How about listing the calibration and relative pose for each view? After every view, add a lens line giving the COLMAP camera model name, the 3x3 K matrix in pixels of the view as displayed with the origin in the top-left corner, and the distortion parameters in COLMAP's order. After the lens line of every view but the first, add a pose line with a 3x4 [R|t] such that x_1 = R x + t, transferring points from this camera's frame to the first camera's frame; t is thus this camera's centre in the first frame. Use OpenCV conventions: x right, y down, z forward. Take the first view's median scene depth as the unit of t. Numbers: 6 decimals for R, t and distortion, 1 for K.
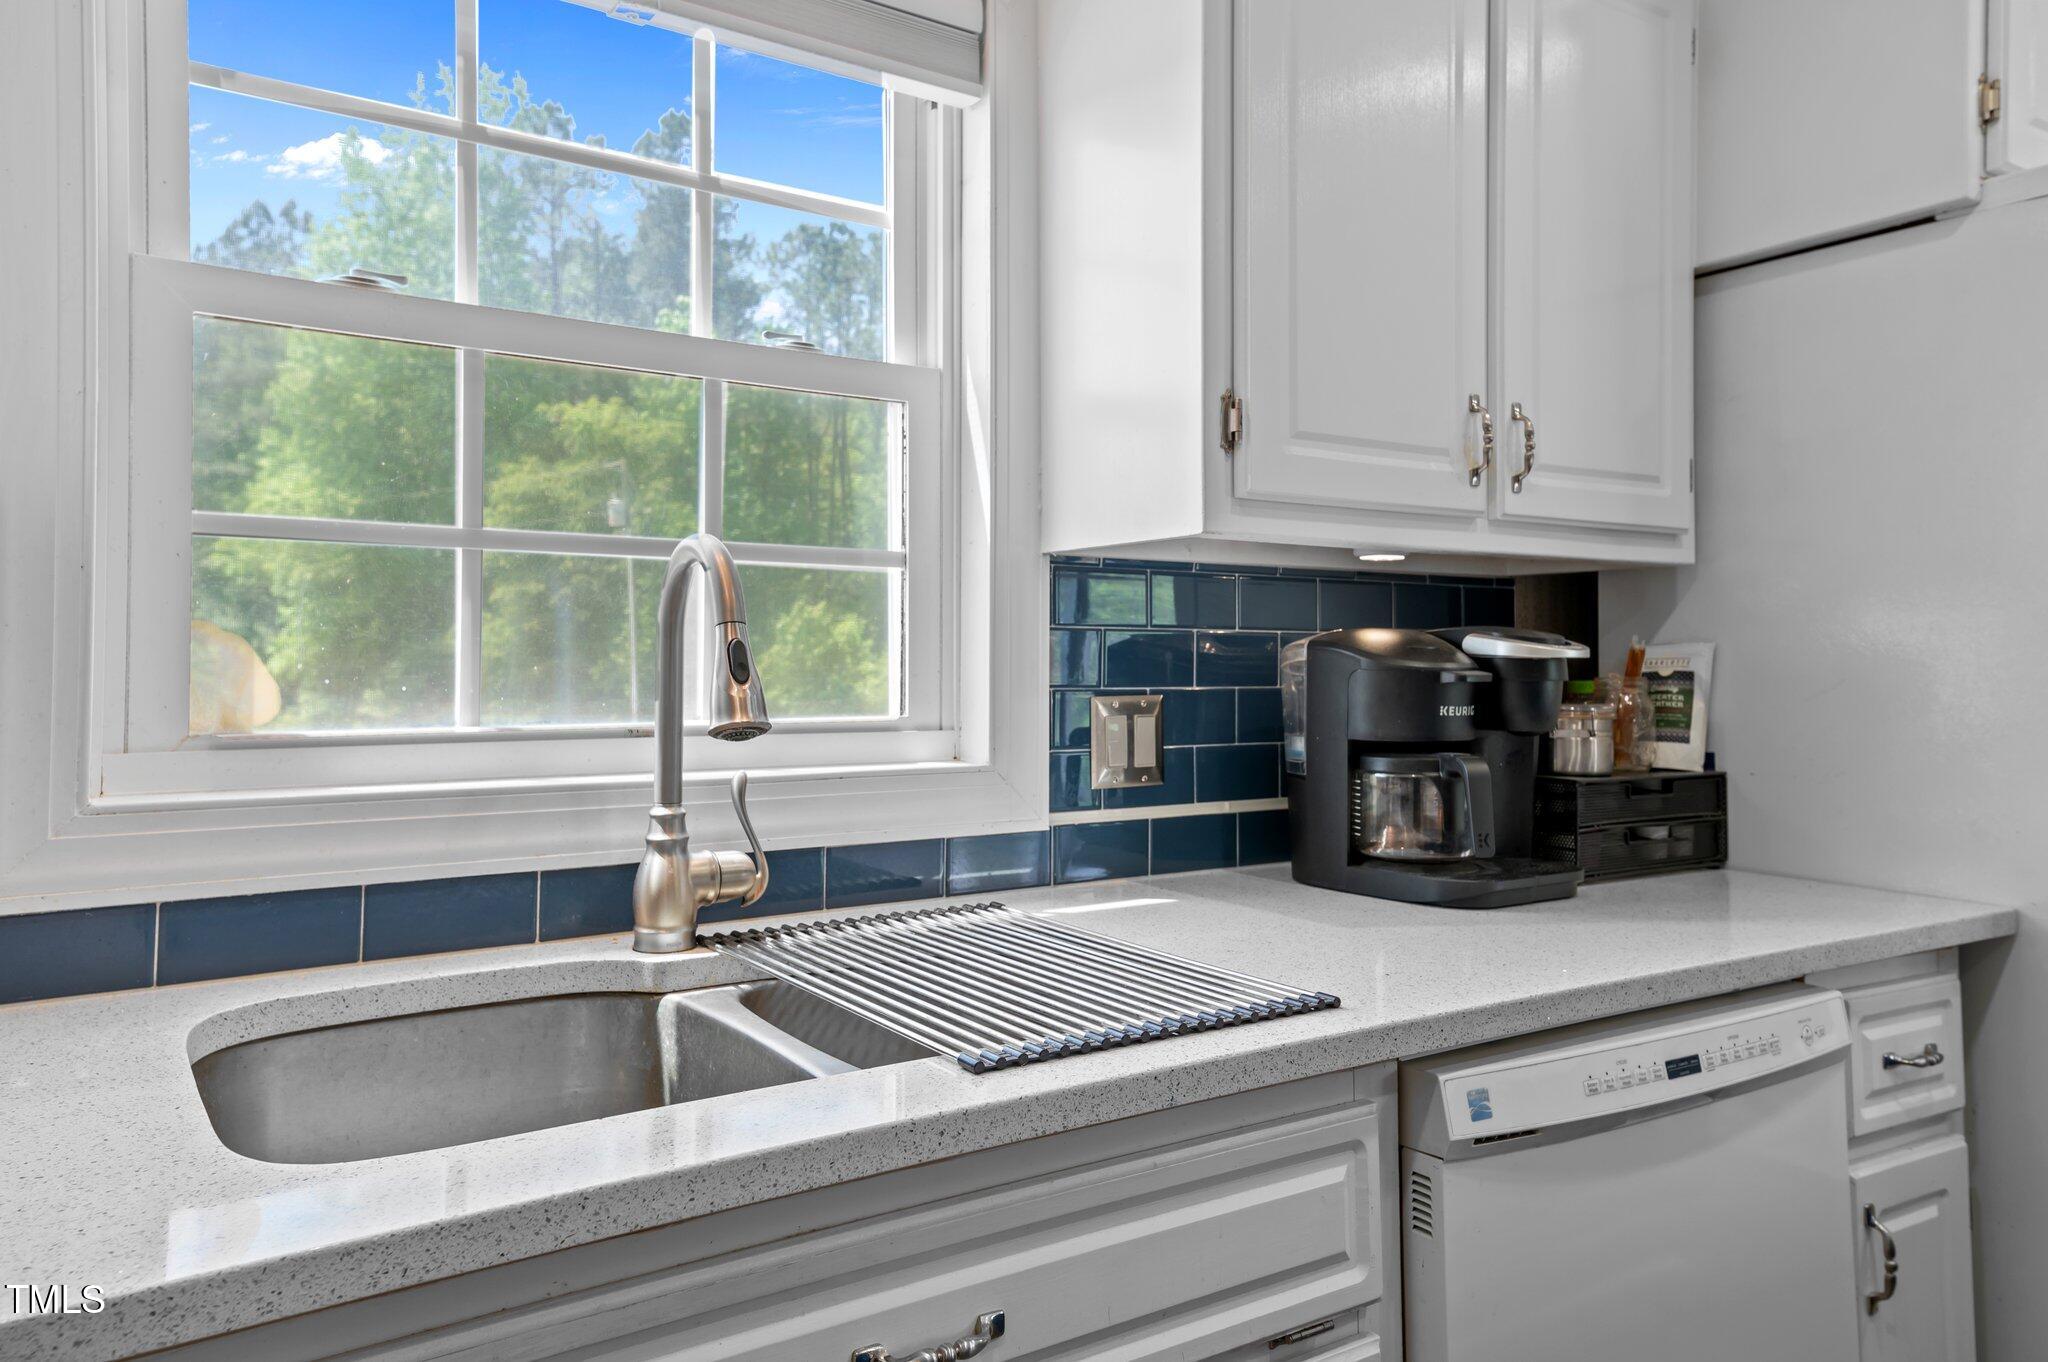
lens RADIAL K [[1412.8, 0, 1012.5], [0, 1412.8, 626.5], [0, 0, 1]] dist [0.075537, 0.001146]
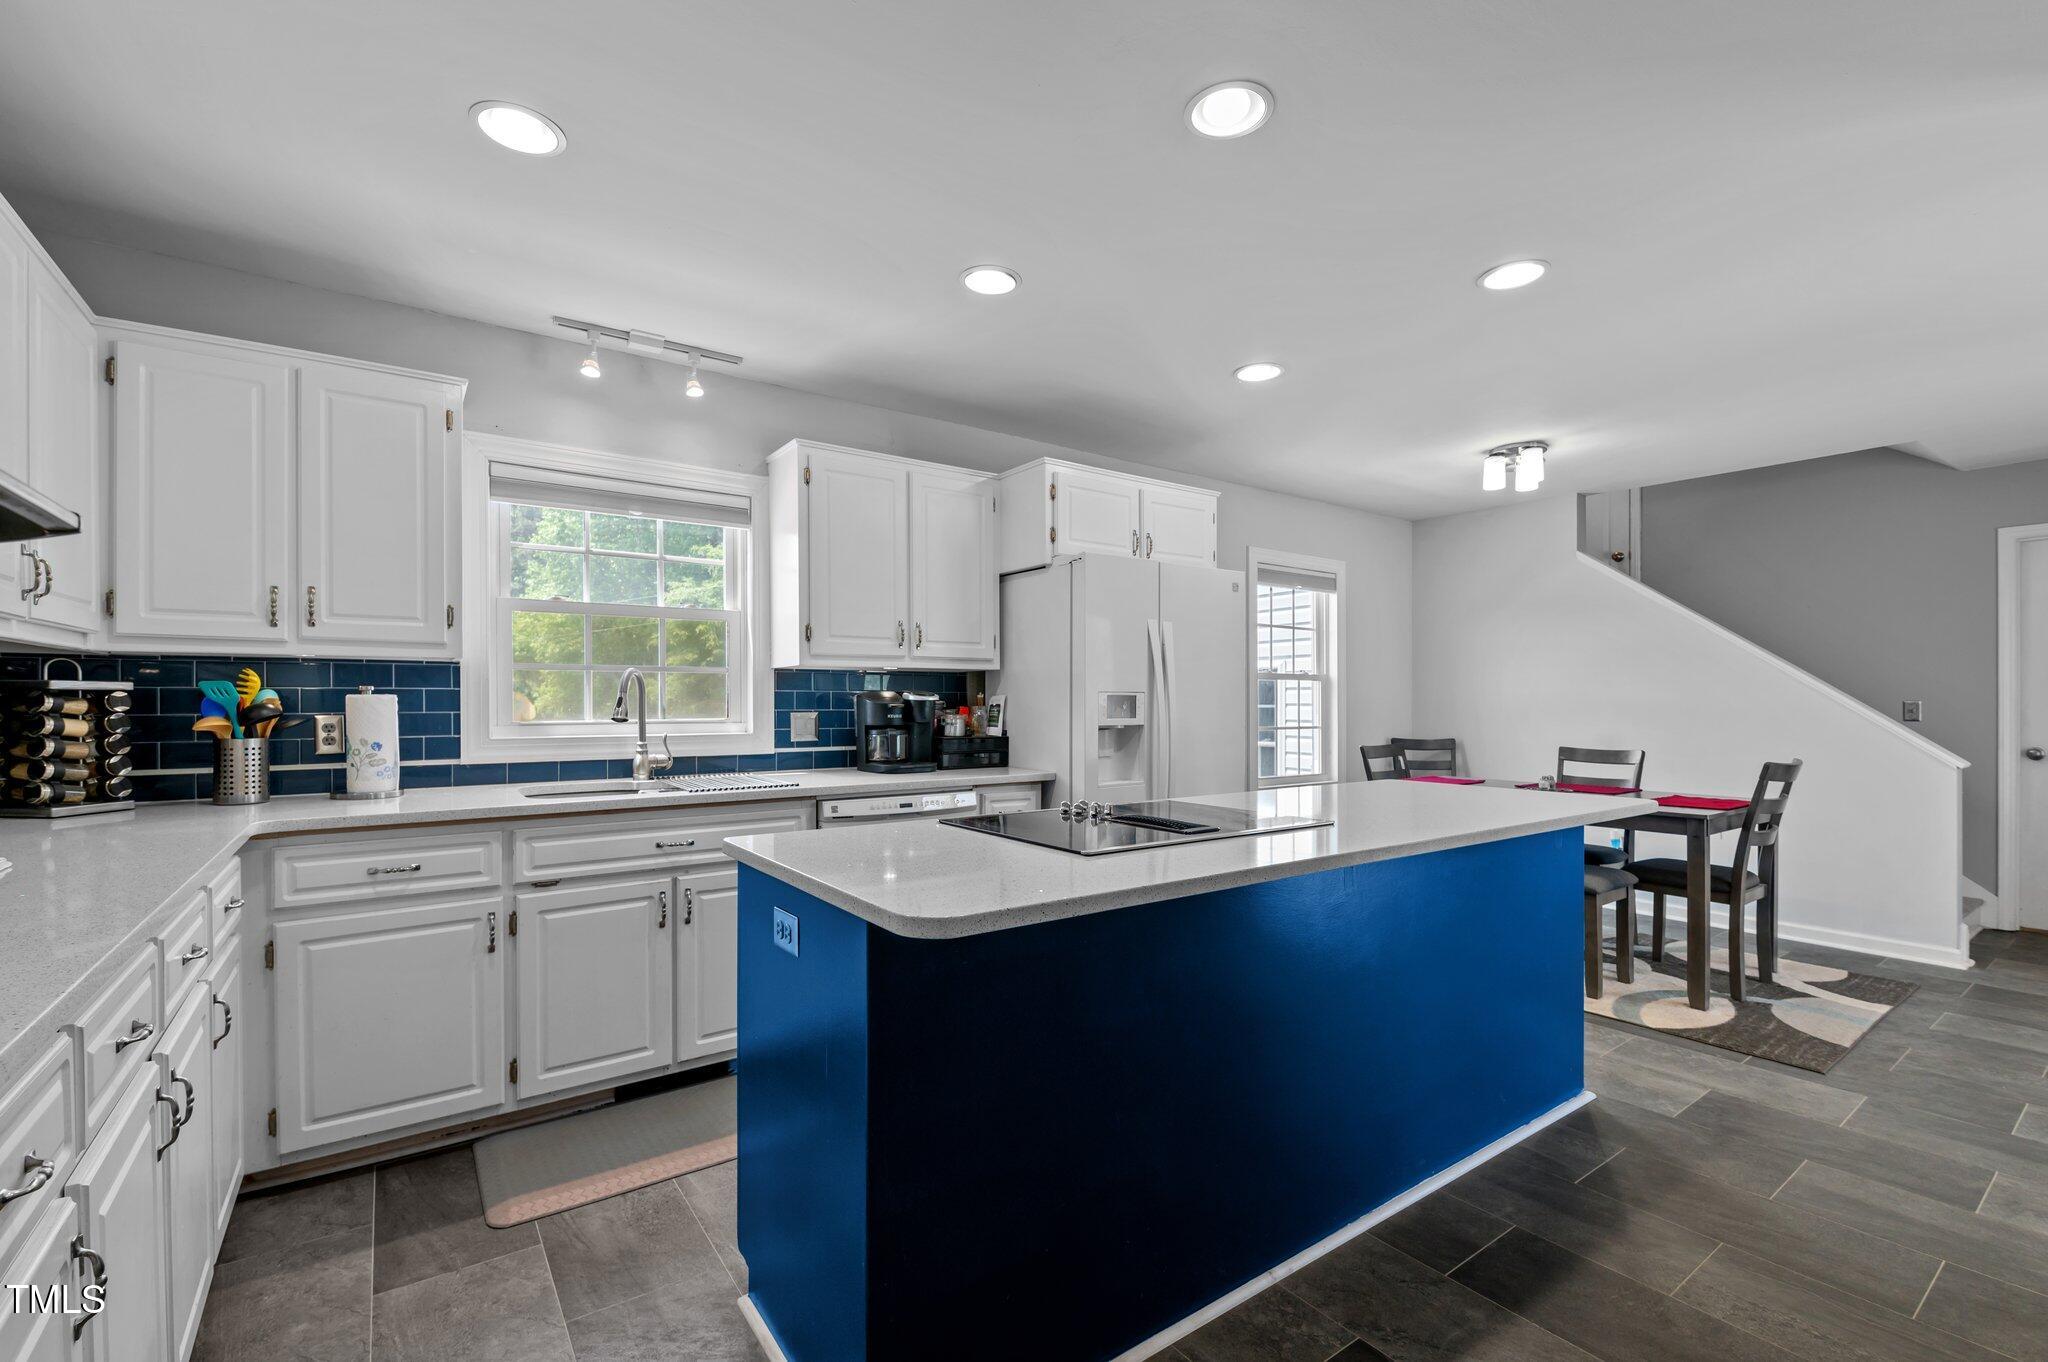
lens RADIAL K [[883.3, 0, 1030.1], [0, 883.3, 713.7], [0, 0, 1]] dist [0.000115, -0.000041]
pose [[0.999396, -0.004607, 0.034450, 0.538465], [0.003229, 0.999197, 0.039946, -0.026732], [-0.034606, -0.039811, 0.998608, -1.035170]]
